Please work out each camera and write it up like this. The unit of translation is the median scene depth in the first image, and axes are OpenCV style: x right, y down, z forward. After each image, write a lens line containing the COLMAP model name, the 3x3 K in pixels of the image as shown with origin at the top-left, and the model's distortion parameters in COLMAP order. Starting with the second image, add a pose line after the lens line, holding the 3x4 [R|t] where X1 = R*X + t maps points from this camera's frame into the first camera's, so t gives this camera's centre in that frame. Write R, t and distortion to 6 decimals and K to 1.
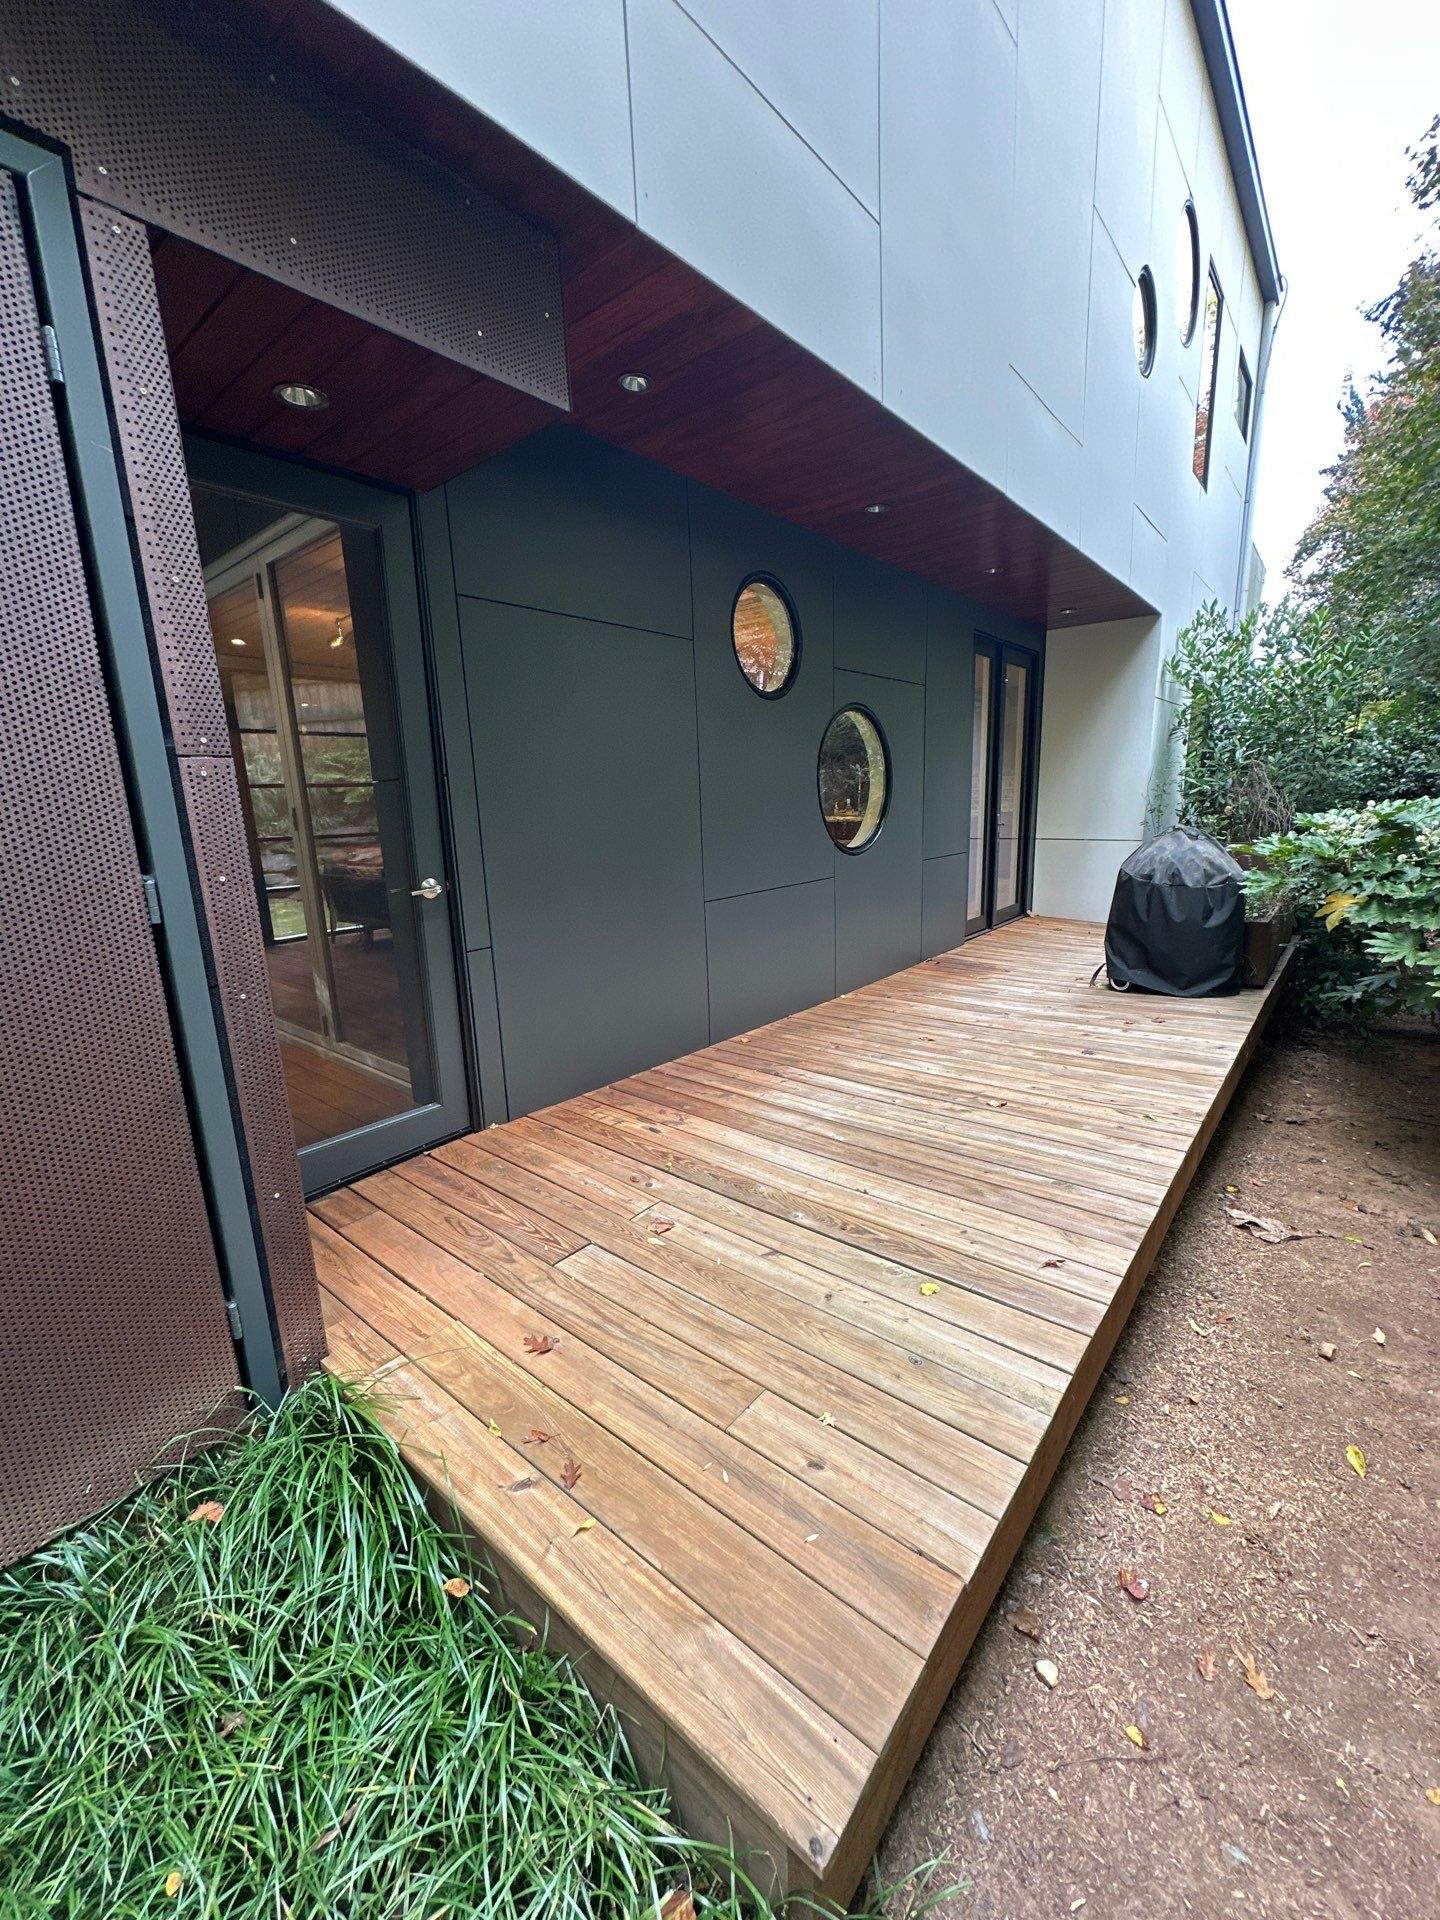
lens RADIAL K [[769.6, 0, 720.0], [0, 769.6, 960.0], [0, 0, 1]] dist [-0.002300, 0.000801]
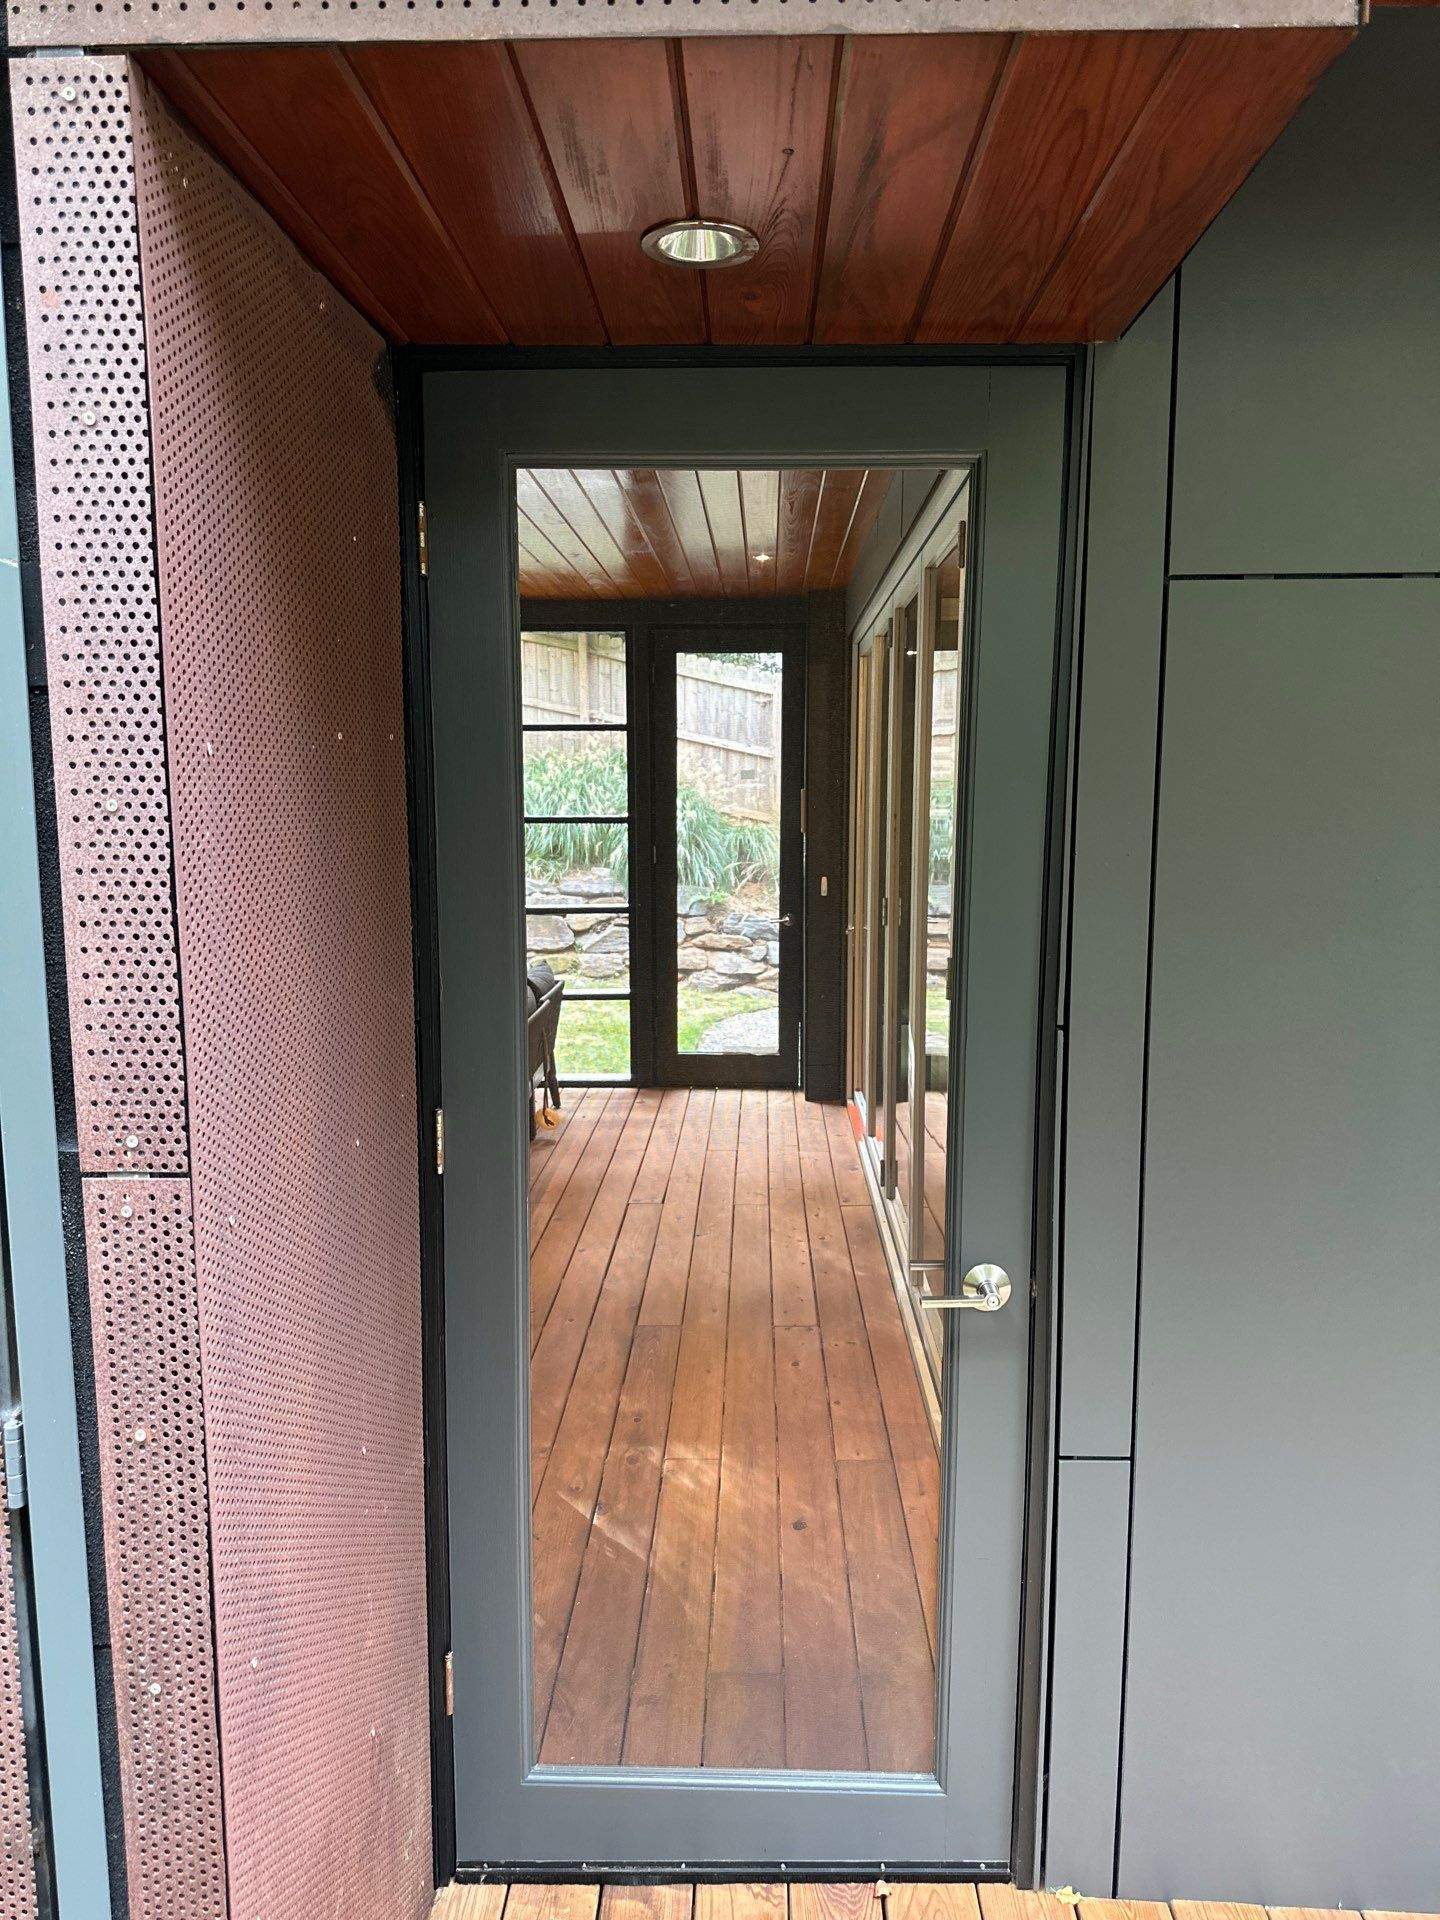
lens RADIAL K [[1385.3, 0, 720.0], [0, 1385.3, 960.0], [0, 0, 1]] dist [-0.002246, 0.002039]
pose [[0.618115, 0.139835, -0.773551, 0.080173], [-0.184407, 0.982385, 0.030233, -0.264506], [0.764152, 0.123961, 0.633013, 0.410734]]
